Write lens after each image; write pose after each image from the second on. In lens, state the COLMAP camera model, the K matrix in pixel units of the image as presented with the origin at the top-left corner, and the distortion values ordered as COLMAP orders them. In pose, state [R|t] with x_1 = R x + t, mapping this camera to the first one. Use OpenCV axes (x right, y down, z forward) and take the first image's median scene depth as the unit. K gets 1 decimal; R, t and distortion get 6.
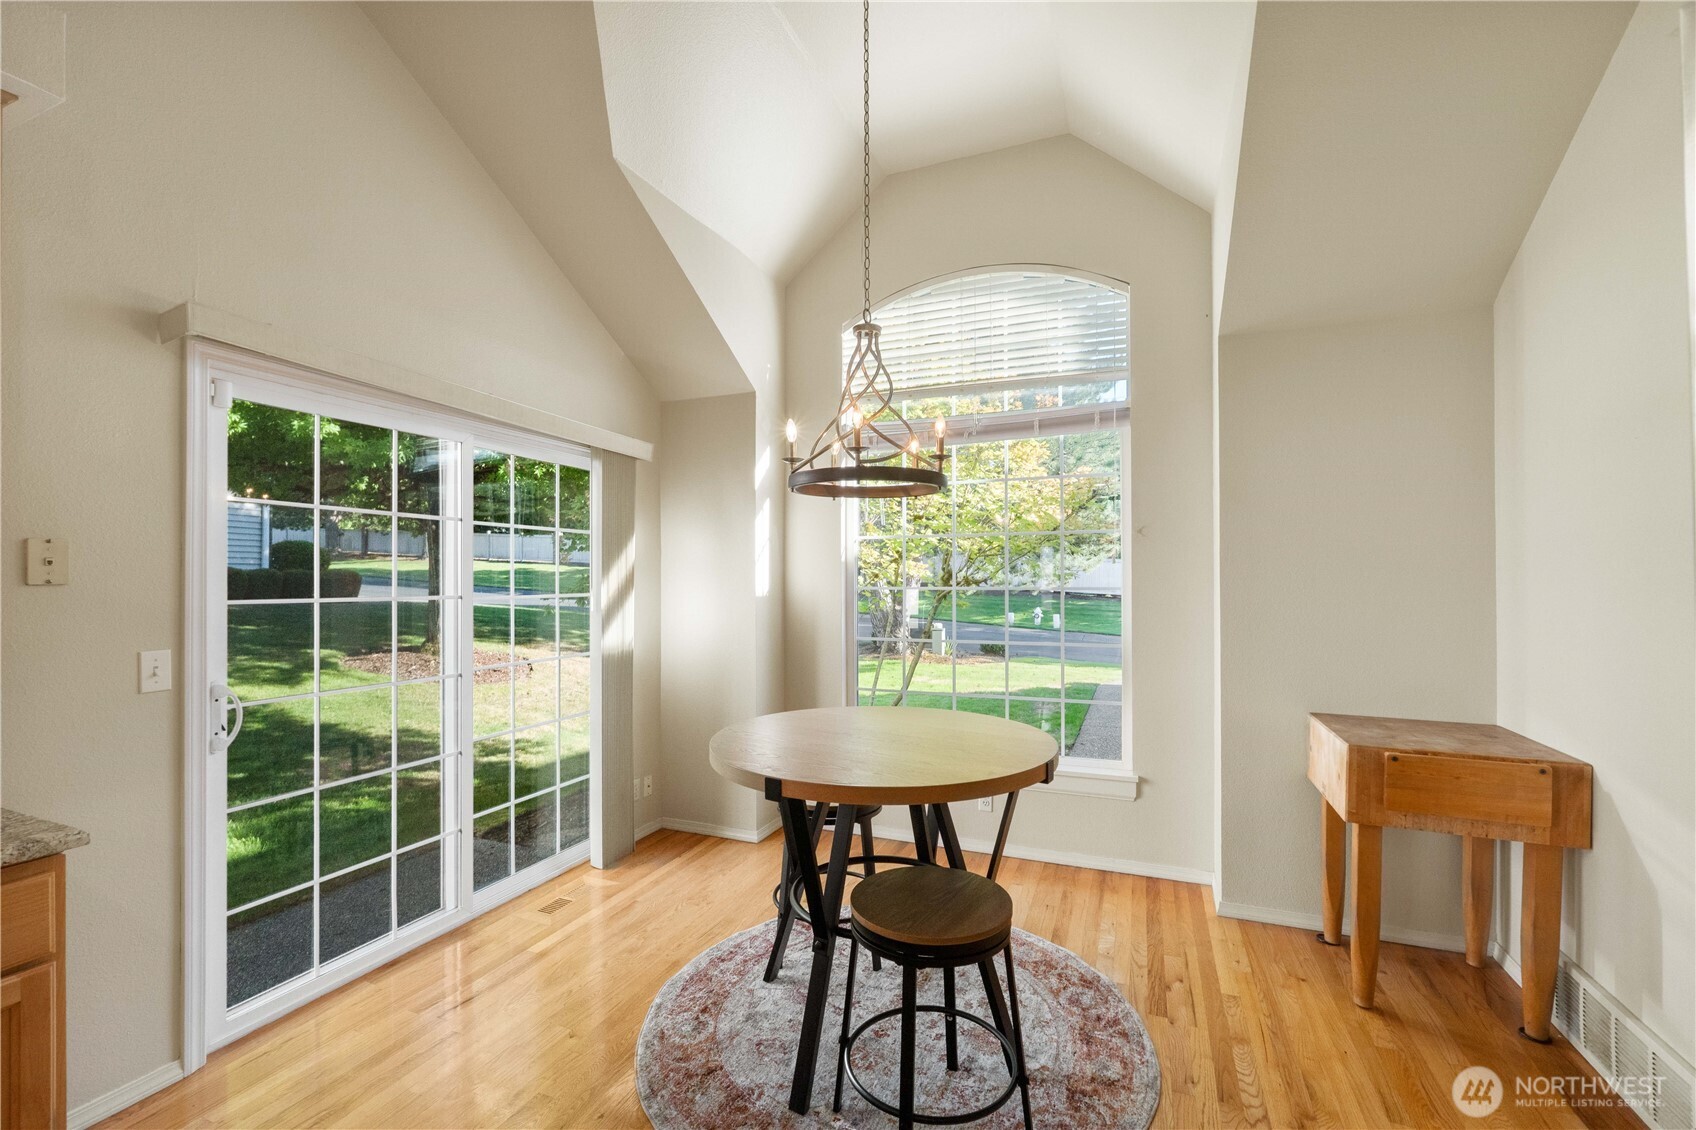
lens RADIAL K [[724.9, 0, 848.0], [0, 724.9, 573.2], [0, 0, 1]] dist [-0.005548, -0.000741]
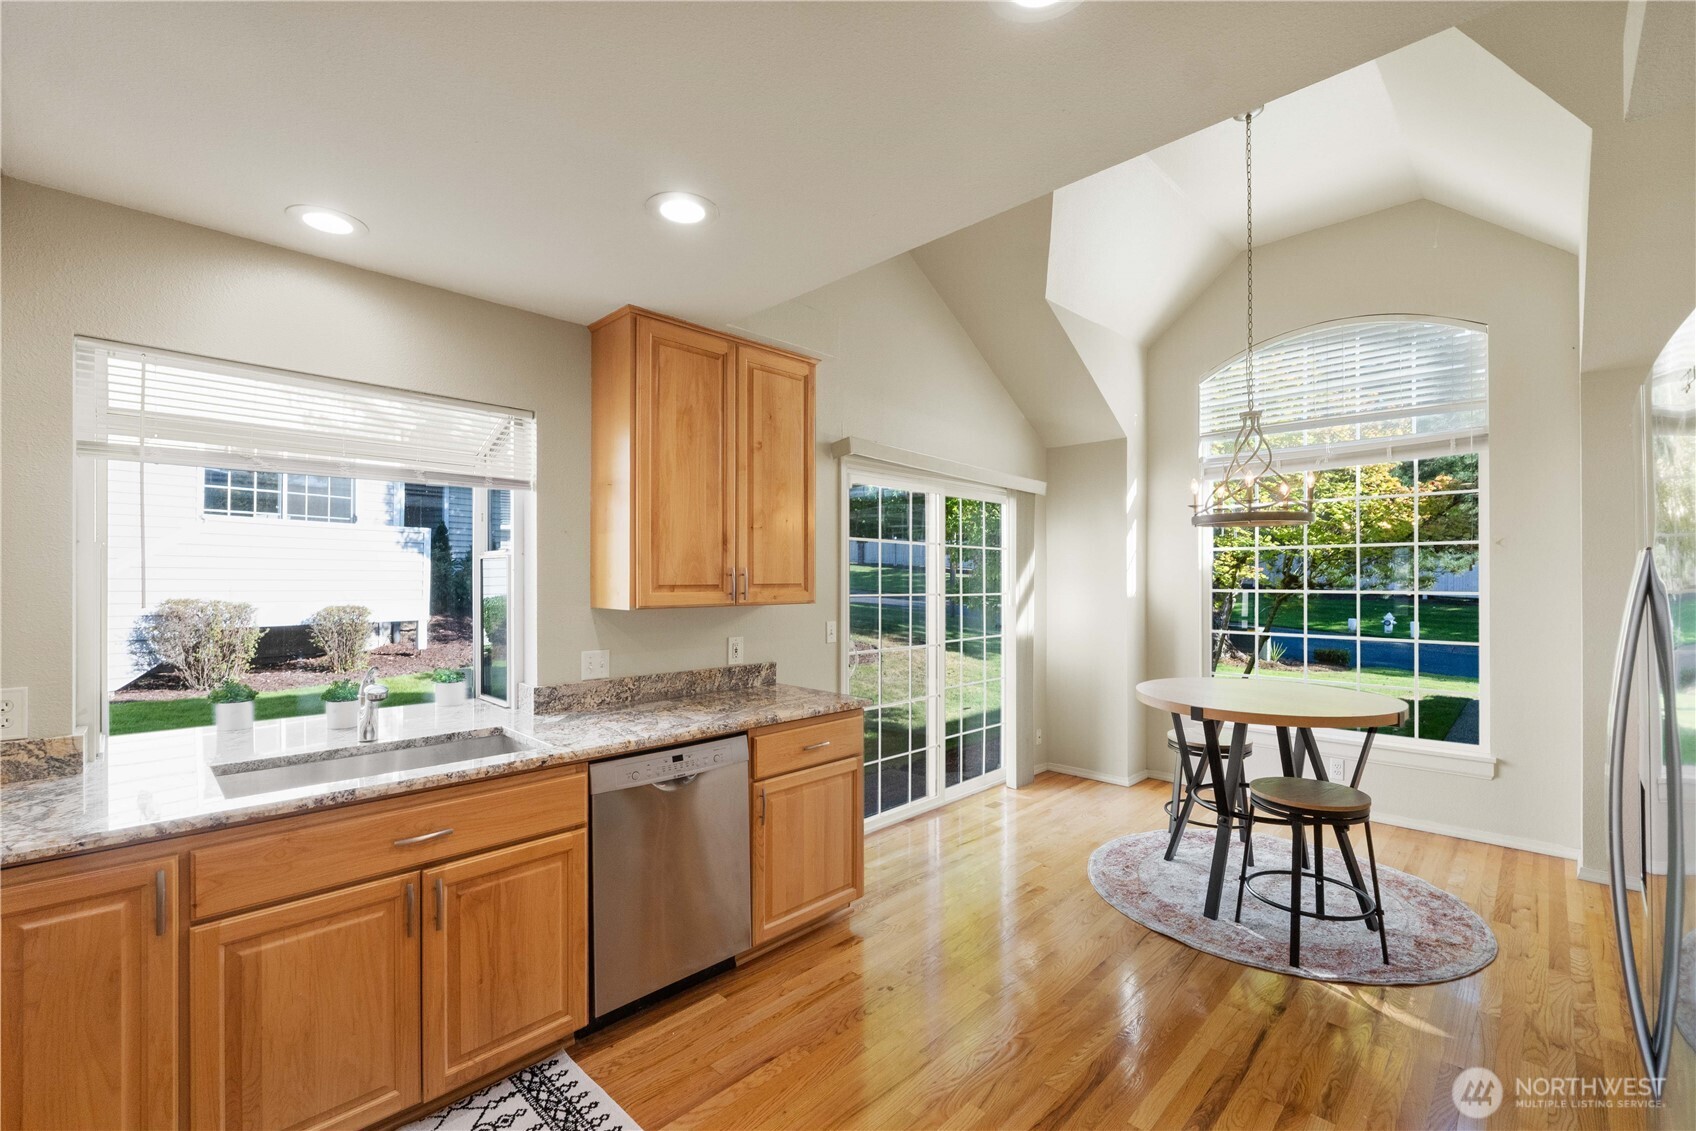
lens RADIAL K [[724.9, 0, 845.5], [0, 724.9, 575.5], [0, 0, 1]] dist [-0.005548, -0.000741]
pose [[0.925555, 0.000680, -0.378613, -0.123200], [0.000799, 0.999993, 0.003751, -0.012588], [0.378613, -0.003775, 0.925547, -0.458698]]
